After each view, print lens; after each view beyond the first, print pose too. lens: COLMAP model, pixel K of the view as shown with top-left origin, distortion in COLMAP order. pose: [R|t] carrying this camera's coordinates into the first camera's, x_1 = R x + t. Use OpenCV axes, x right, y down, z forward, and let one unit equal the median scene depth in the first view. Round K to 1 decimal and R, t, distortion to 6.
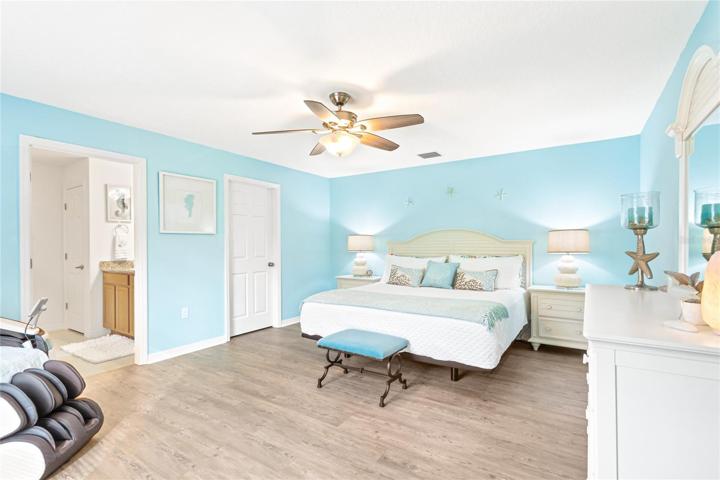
lens RADIAL K [[336.0, 0, 350.7], [0, 336.0, 247.8], [0, 0, 1]] dist [0.000644, 0.000313]
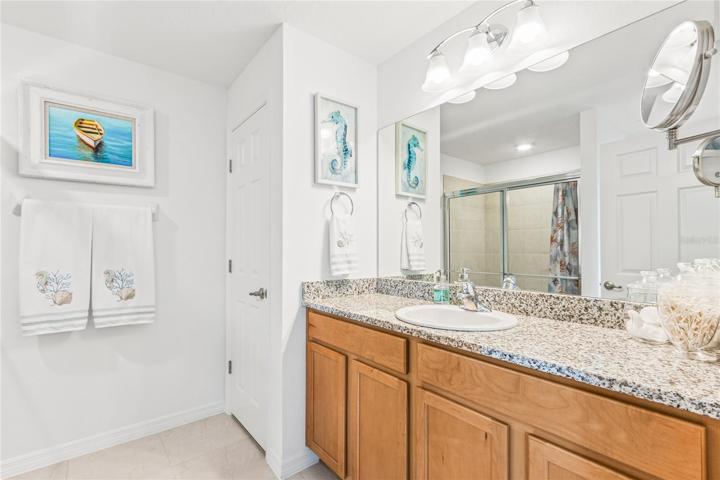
lens RADIAL K [[336.0, 0, 350.7], [0, 336.0, 247.8], [0, 0, 1]] dist [0.000644, 0.000313]
pose [[0.942941, -0.000901, -0.332959, -0.531514], [-0.005877, 0.999796, -0.019349, 0.006187], [0.332908, 0.020202, 0.942743, 0.611580]]
